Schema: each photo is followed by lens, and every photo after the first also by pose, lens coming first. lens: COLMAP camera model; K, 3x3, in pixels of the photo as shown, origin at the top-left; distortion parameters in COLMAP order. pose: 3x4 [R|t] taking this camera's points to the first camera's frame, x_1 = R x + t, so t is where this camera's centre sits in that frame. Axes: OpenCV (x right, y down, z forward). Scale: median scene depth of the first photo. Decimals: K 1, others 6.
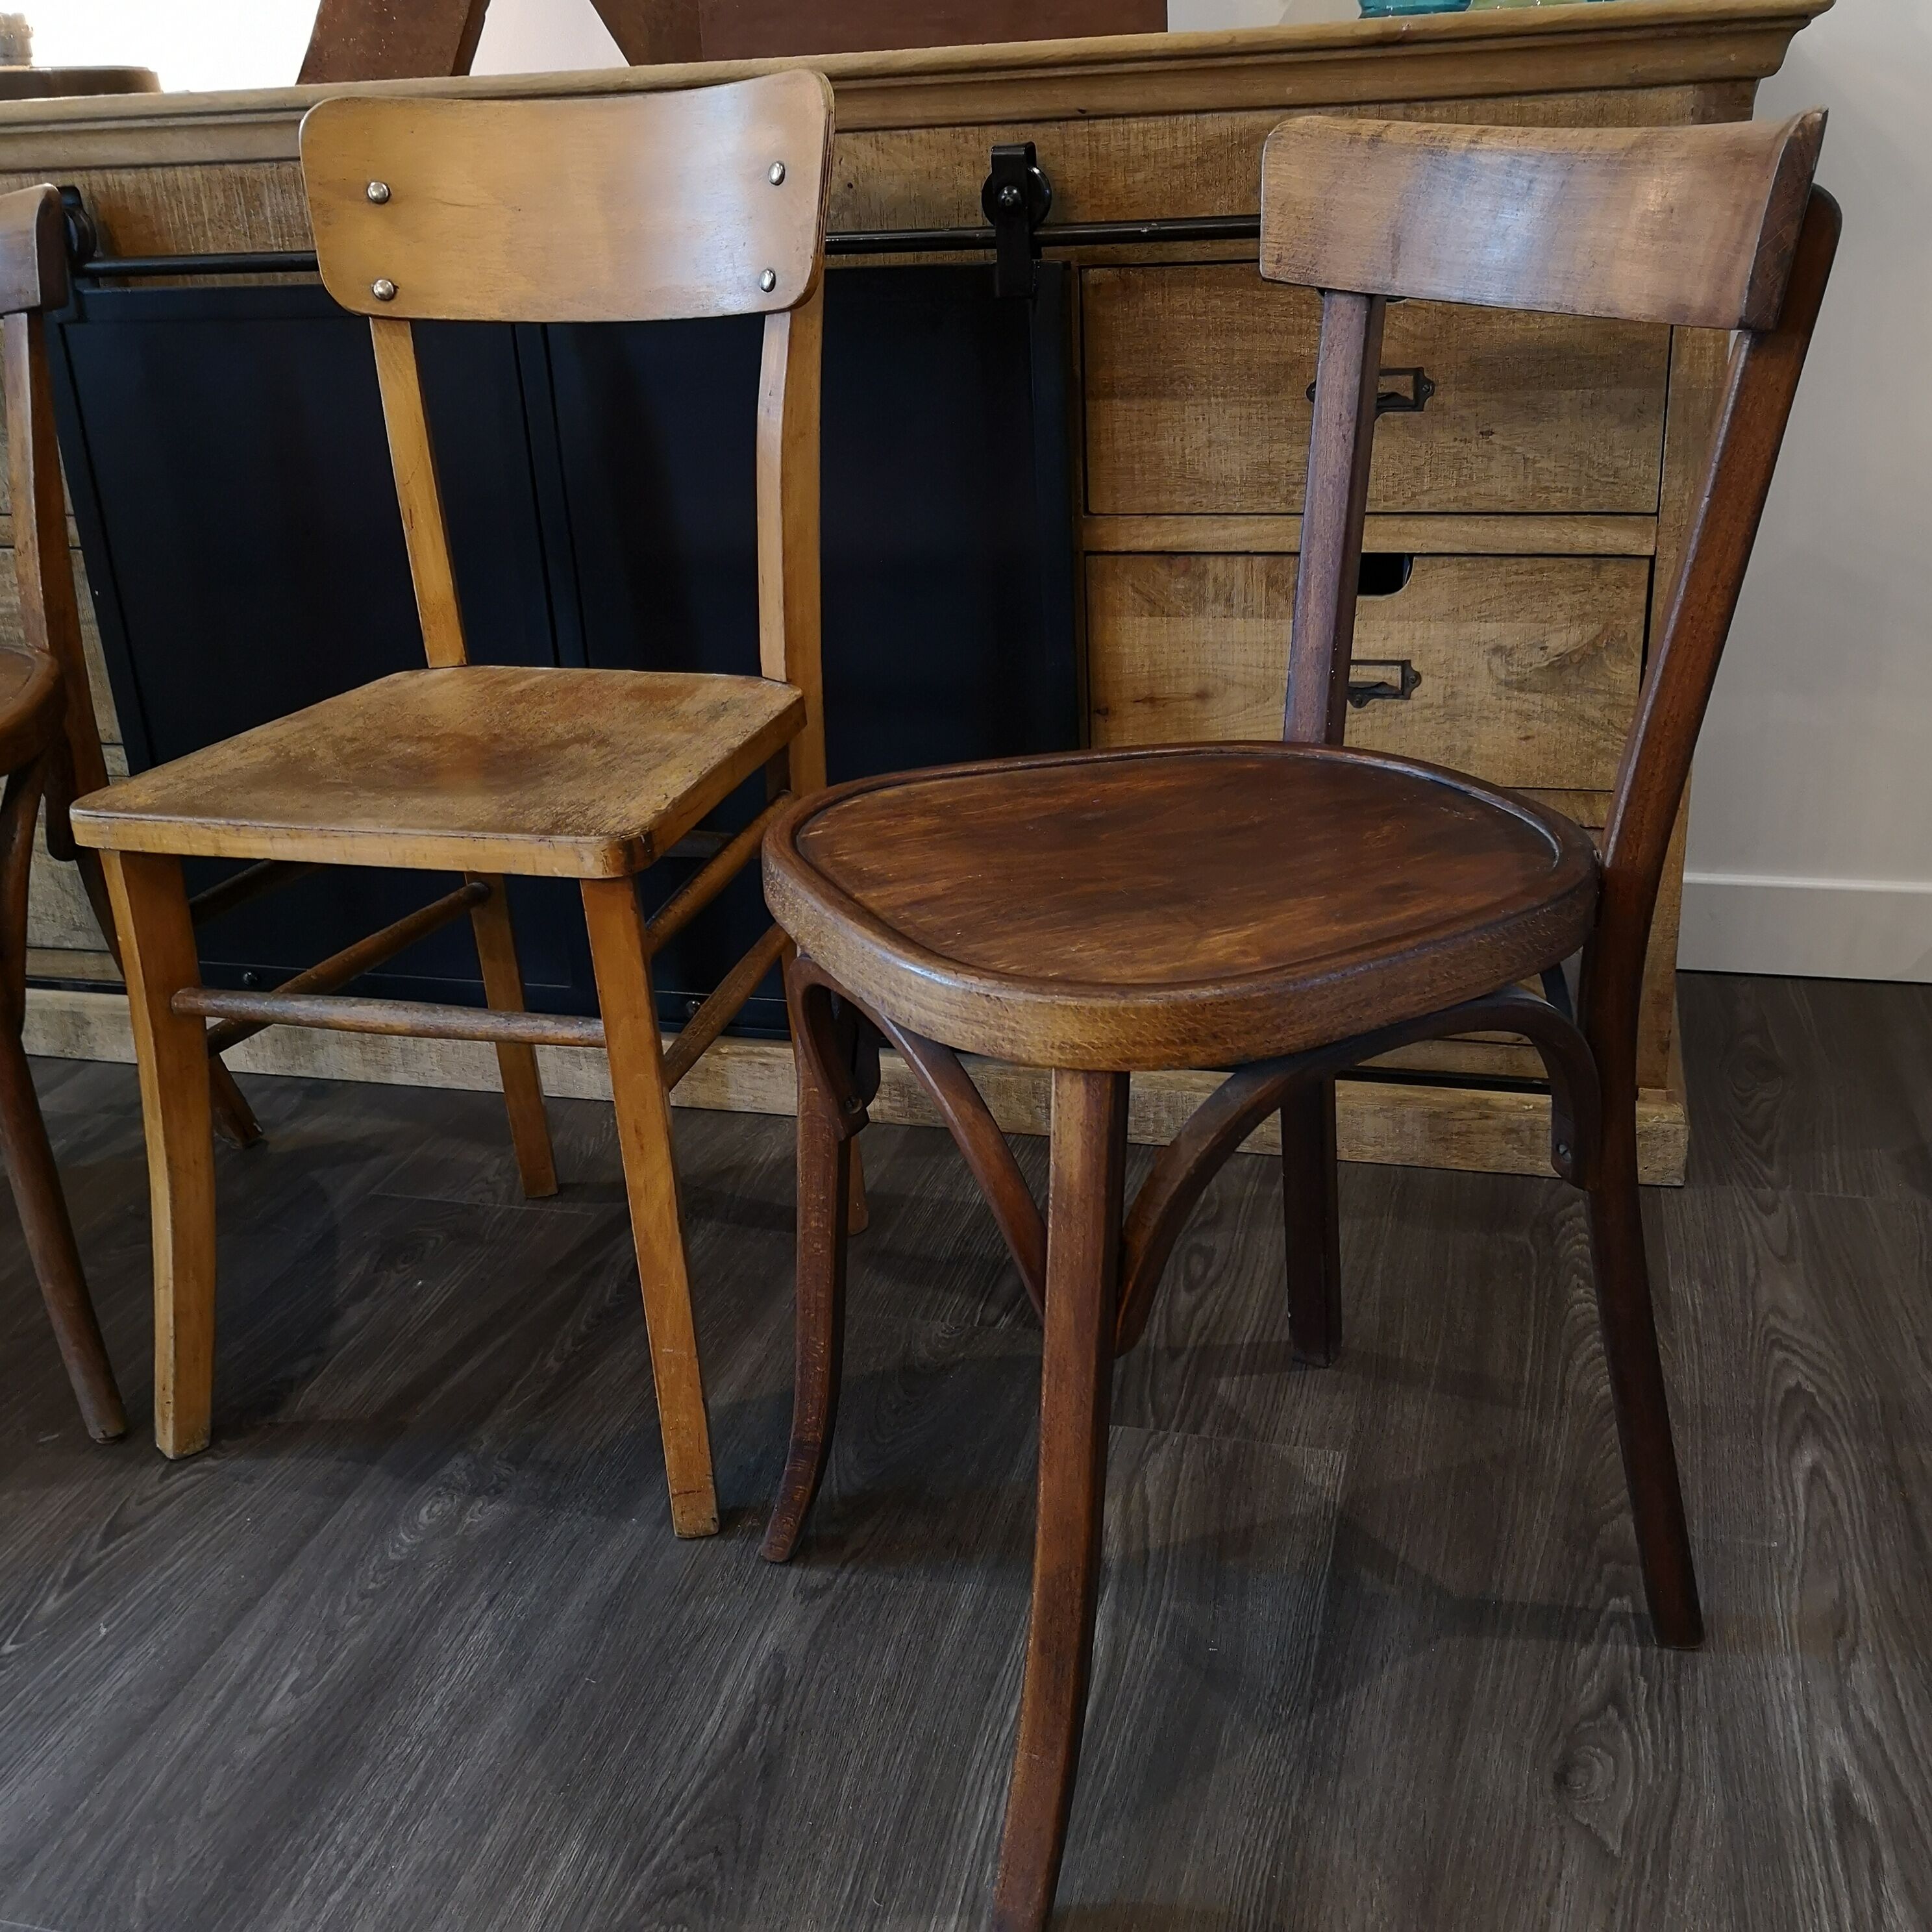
lens RADIAL K [[2086.9, 0, 961.4], [0, 2086.9, 954.4], [0, 0, 1]] dist [0.044472, -0.052101]
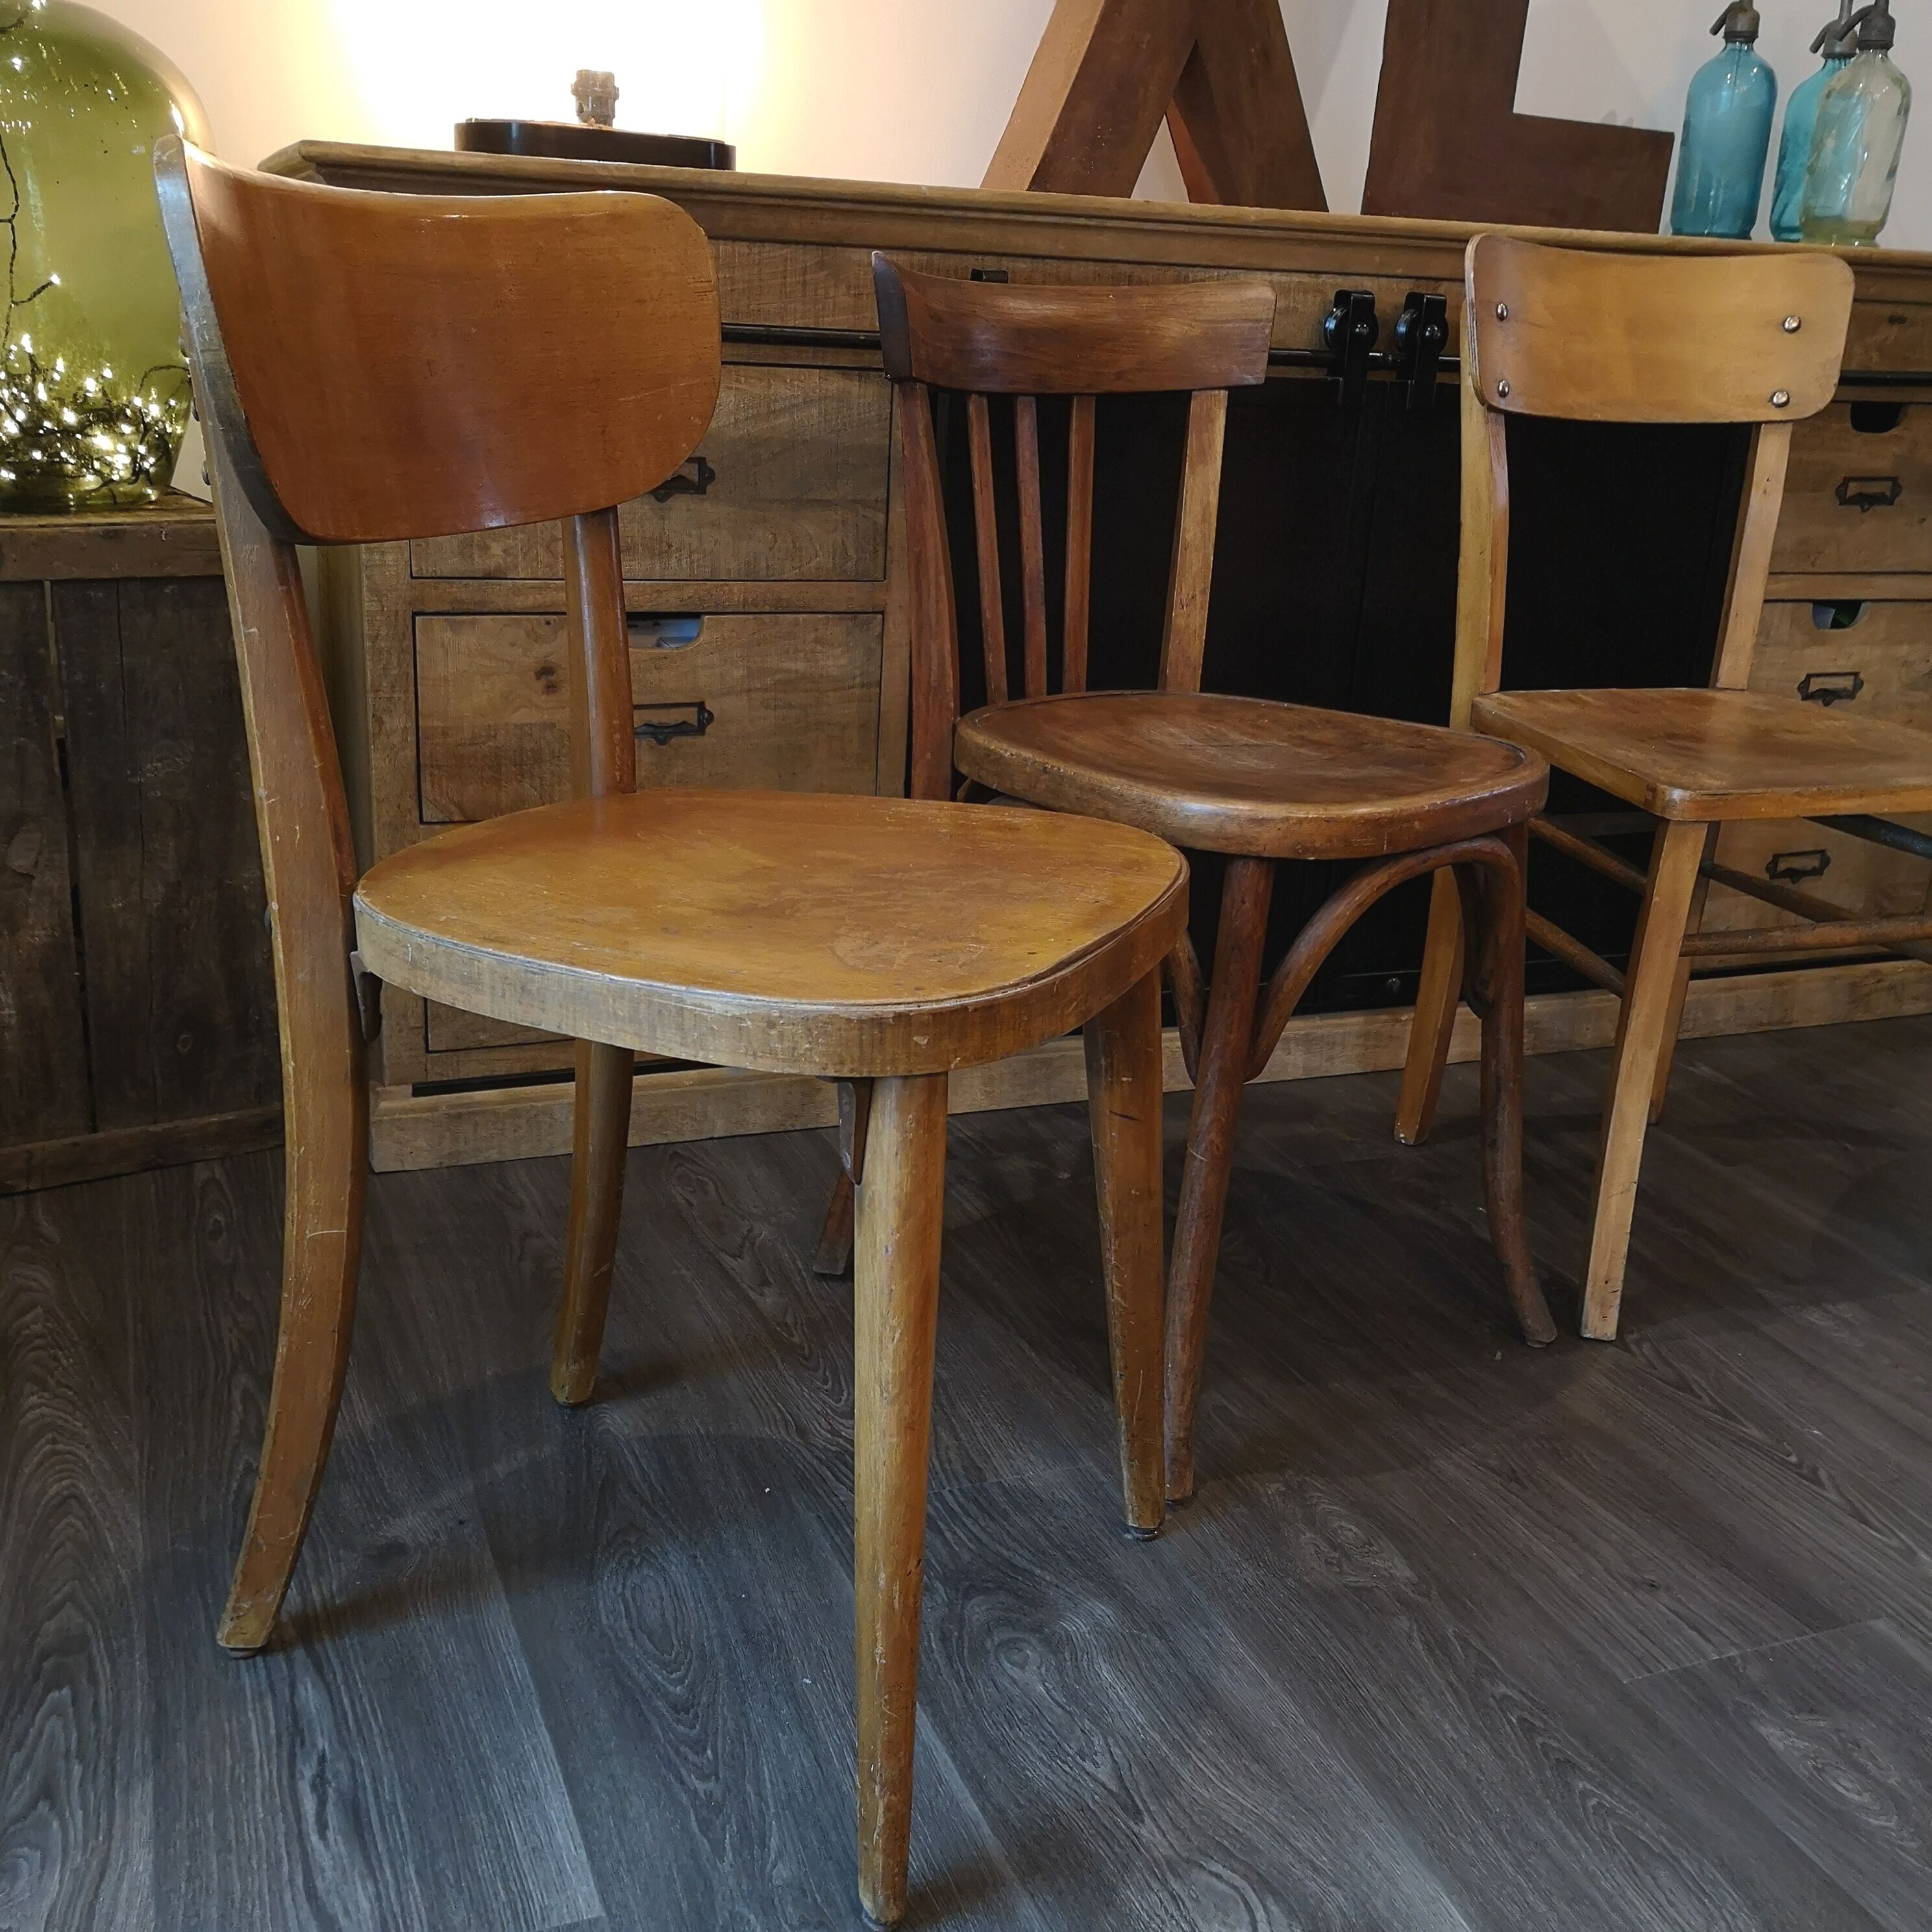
lens RADIAL K [[2086.9, 0, 961.4], [0, 2086.9, 954.4], [0, 0, 1]] dist [0.044472, -0.052101]
pose [[0.792966, -0.103142, 0.600472, -1.306610], [0.136169, 0.990639, -0.009660, -0.016829], [-0.593855, 0.089426, 0.799587, 0.229258]]
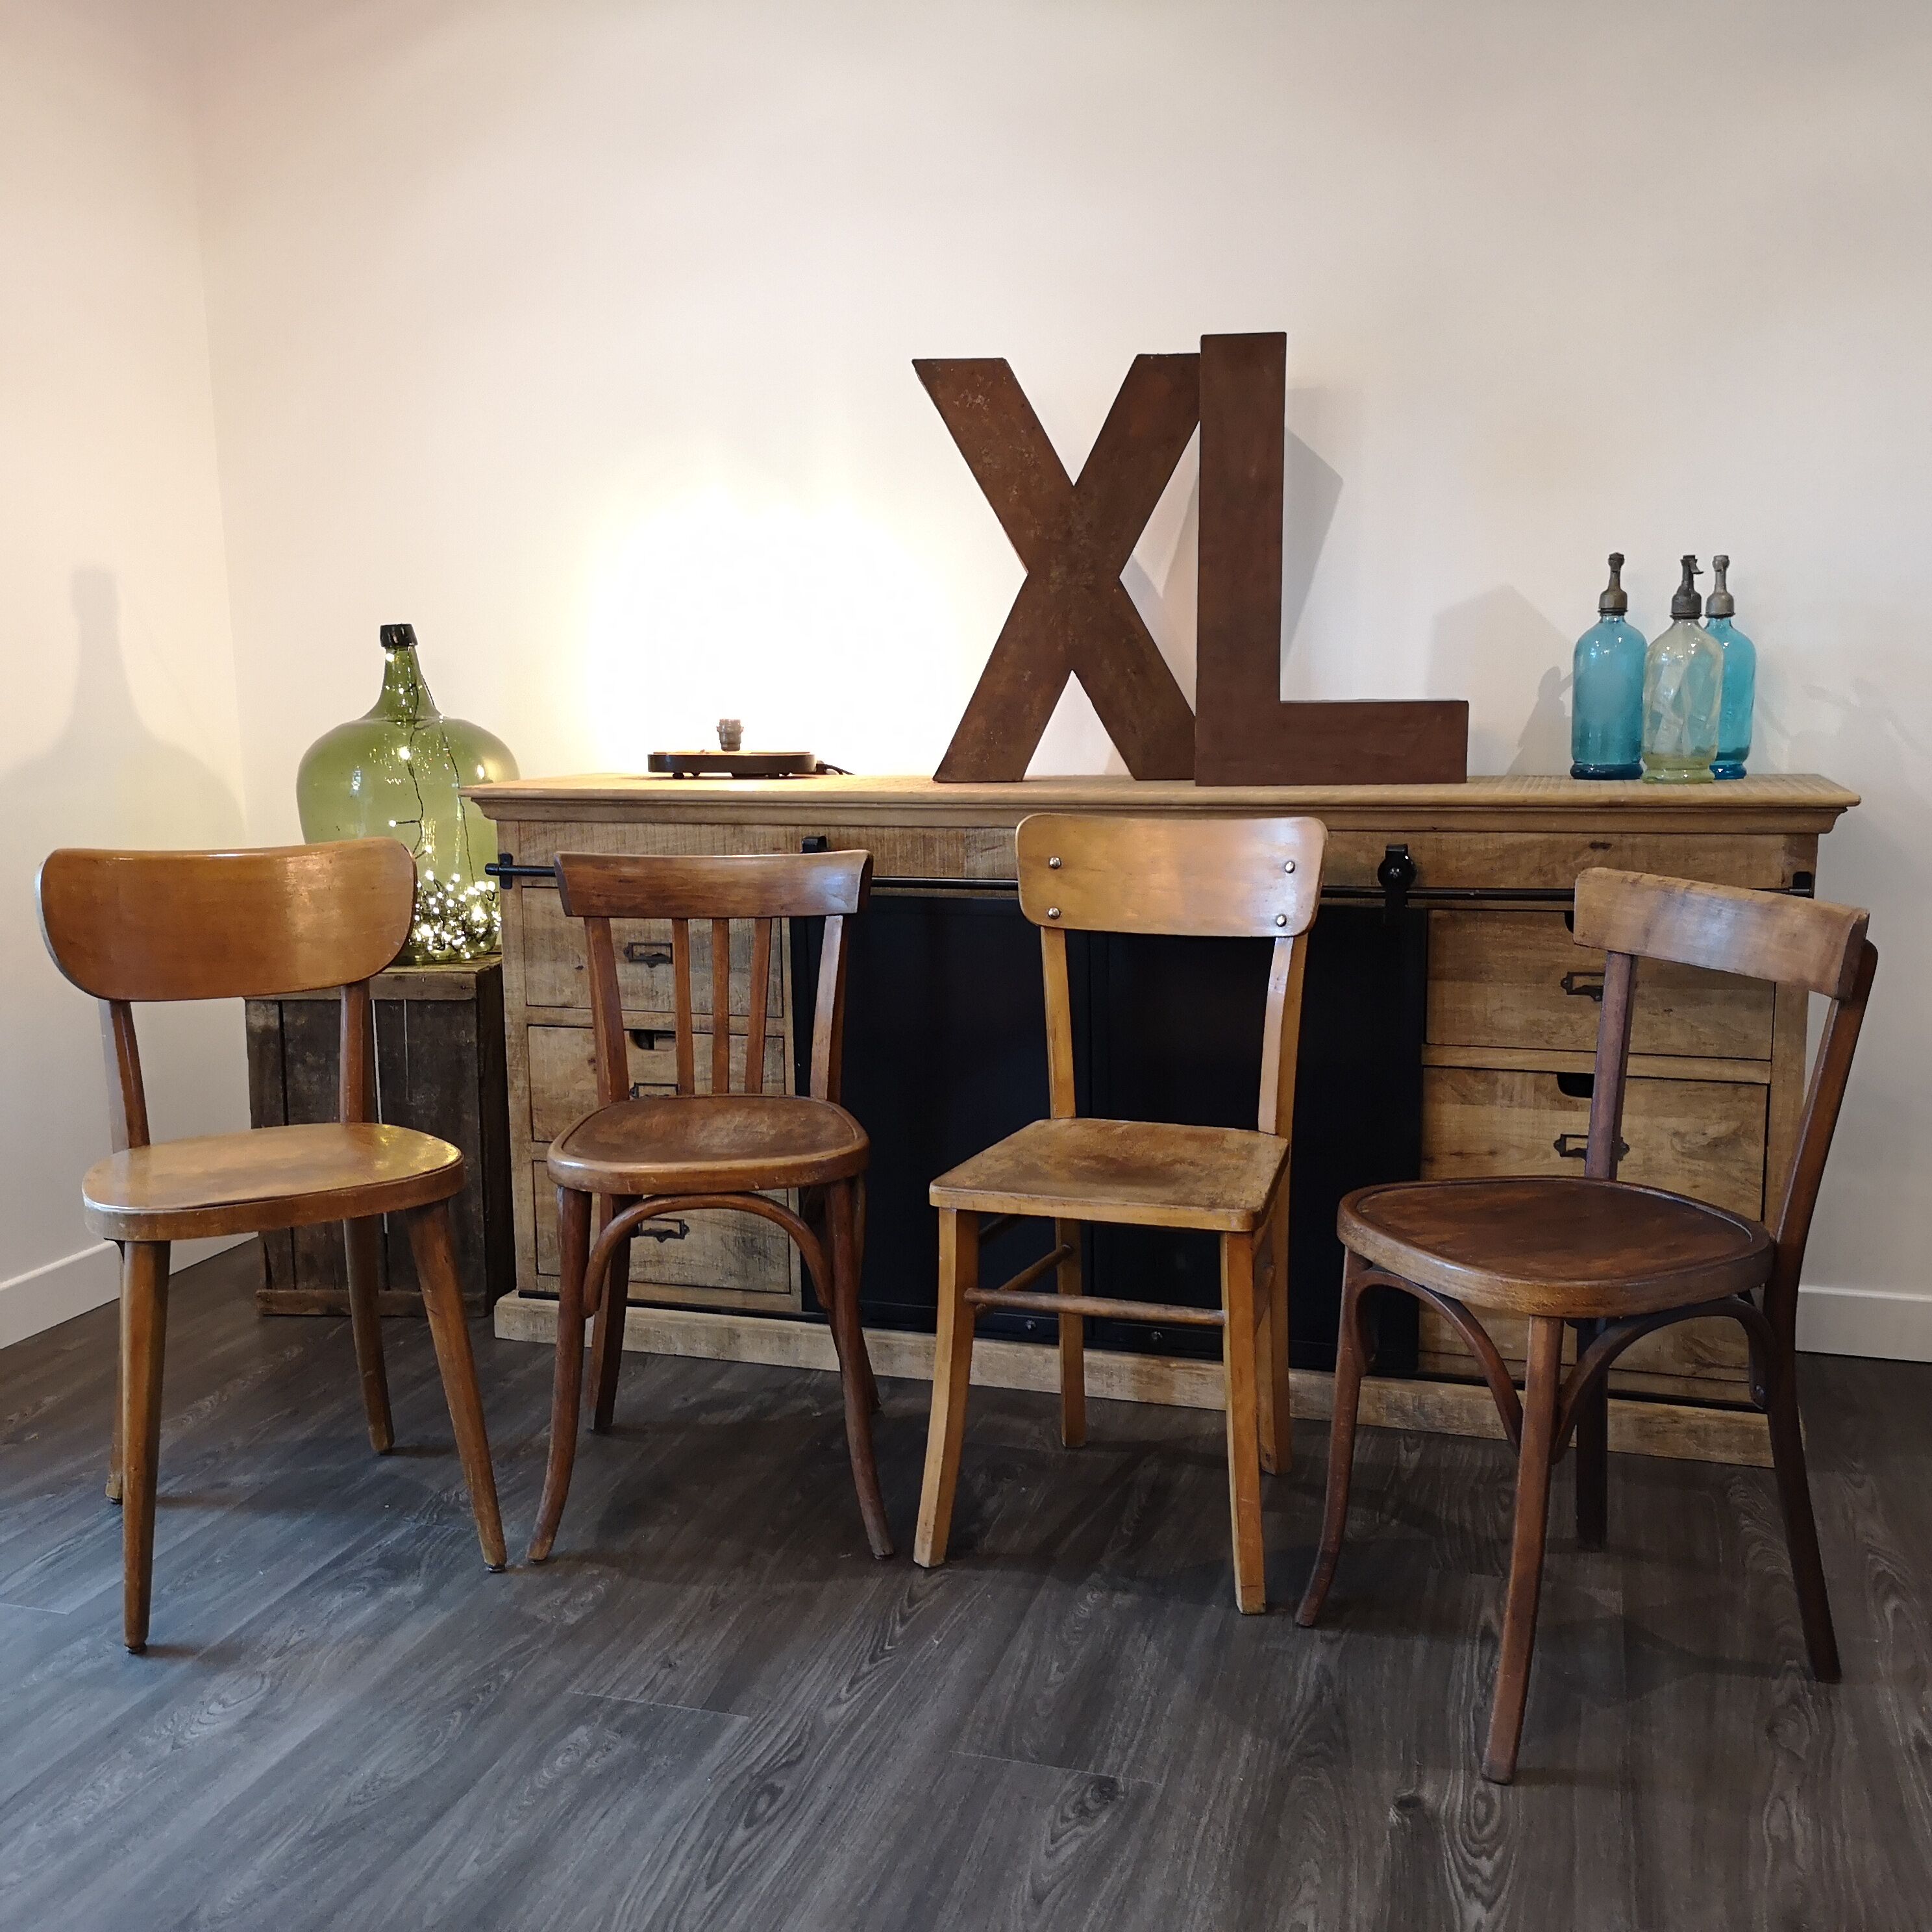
lens RADIAL K [[2004.9, 0, 953.8], [0, 2004.9, 970.2], [0, 0, 1]] dist [0.079912, -0.097709]
pose [[0.998814, 0.036736, -0.031965, -0.304054], [-0.042669, 0.976559, -0.210979, 0.103972], [0.023466, 0.212092, 0.976968, -0.696415]]
